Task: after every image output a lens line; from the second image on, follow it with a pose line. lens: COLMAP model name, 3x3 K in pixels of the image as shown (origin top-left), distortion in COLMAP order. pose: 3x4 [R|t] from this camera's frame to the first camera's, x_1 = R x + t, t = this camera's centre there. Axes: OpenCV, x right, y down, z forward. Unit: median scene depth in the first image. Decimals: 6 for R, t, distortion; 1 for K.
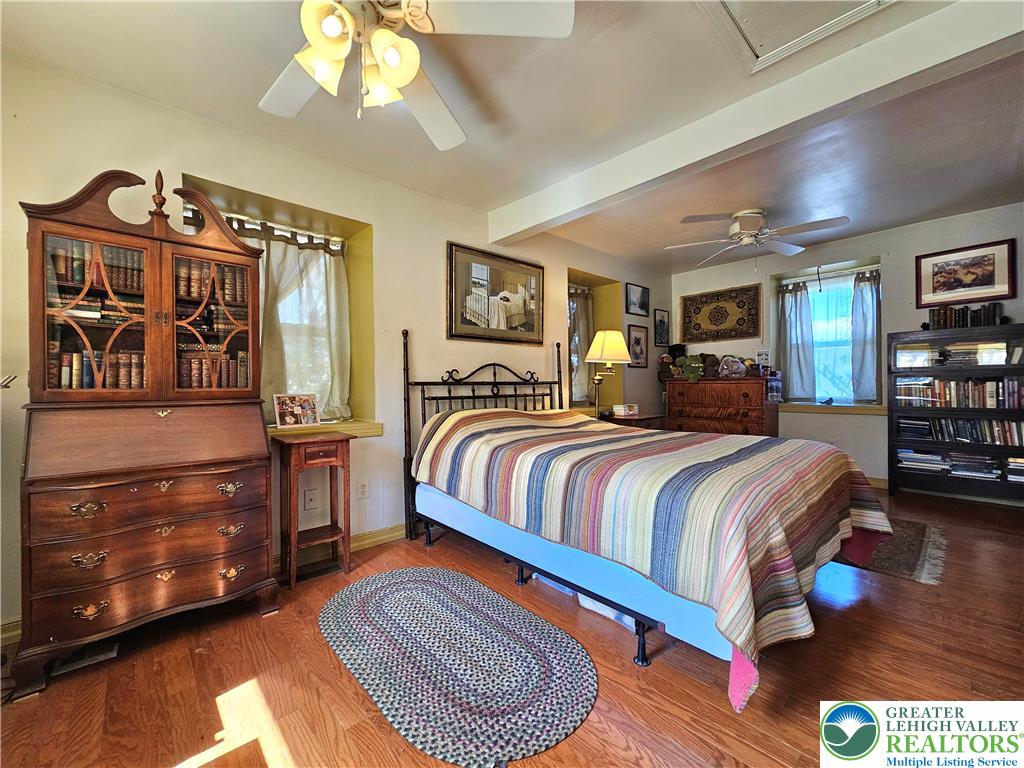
lens RADIAL K [[416.3, 0, 514.1], [0, 416.3, 381.8], [0, 0, 1]] dist [0.002053, -0.000953]
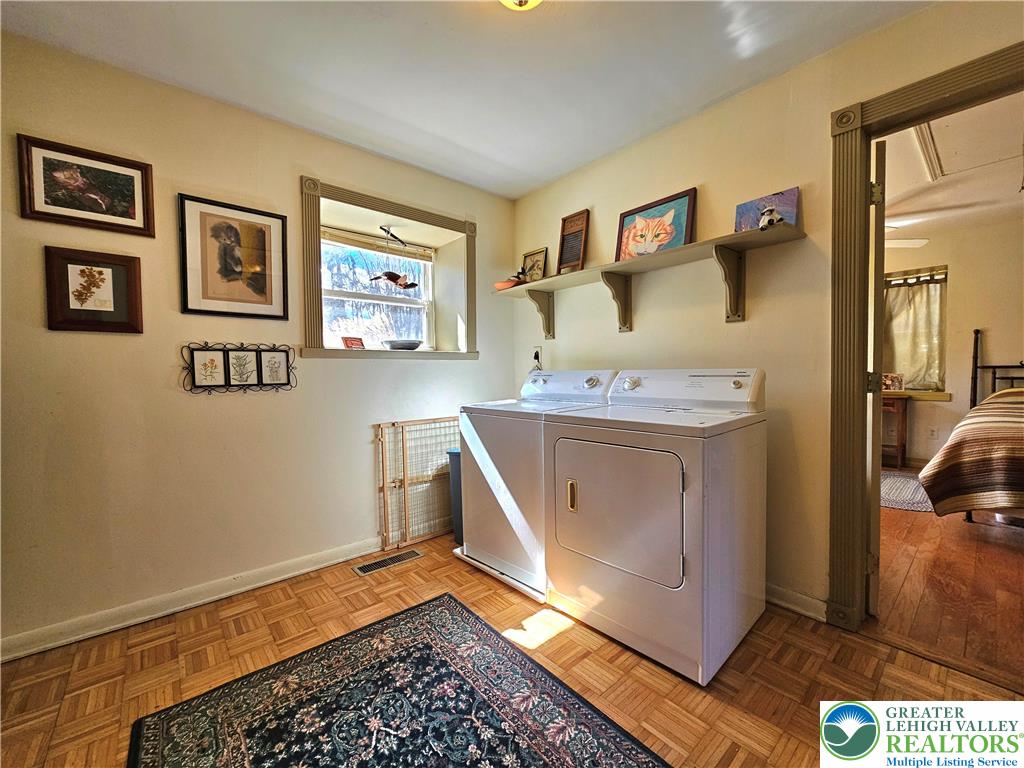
lens RADIAL K [[416.3, 0, 514.2], [0, 416.3, 382.6], [0, 0, 1]] dist [0.002053, -0.000953]
pose [[-0.039660, 0.032005, -0.998701, 1.028748], [0.020540, 0.999302, 0.031209, -0.017496], [0.999002, -0.019276, -0.040290, -0.440997]]
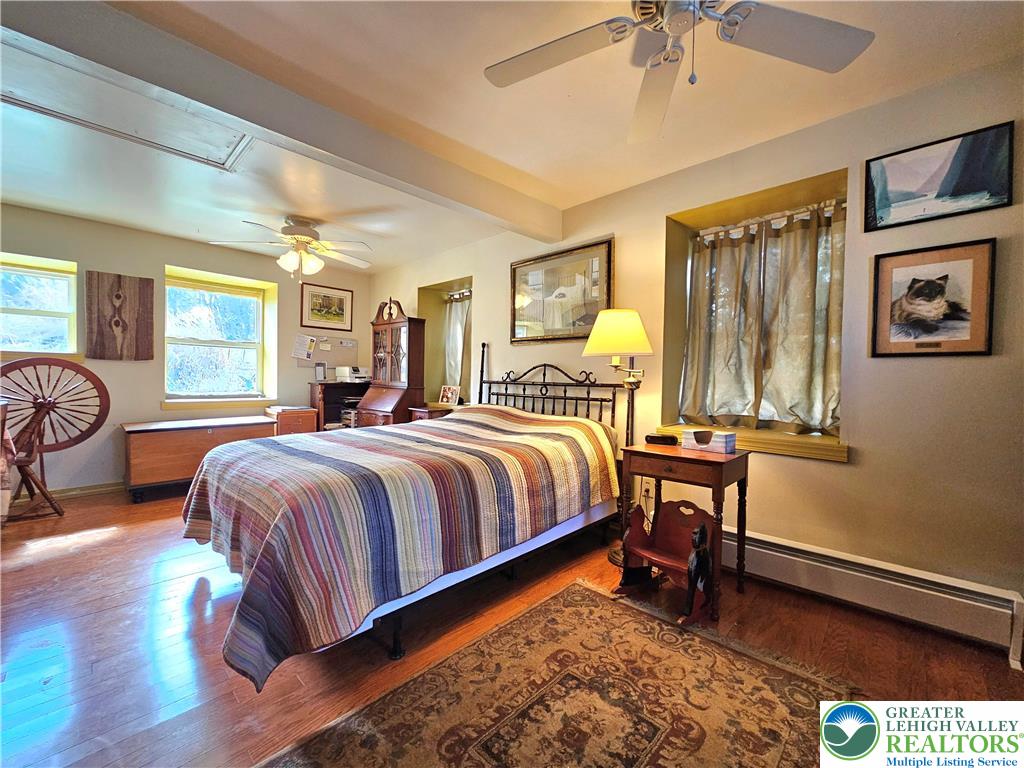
lens RADIAL K [[416.3, 0, 511.7], [0, 416.3, 386.5], [0, 0, 1]] dist [0.002053, -0.000953]
pose [[0.050780, 0.015591, -0.998588, 0.936229], [-0.027222, 0.999528, 0.014221, -0.001862], [0.998339, 0.026461, 0.051180, 0.851415]]
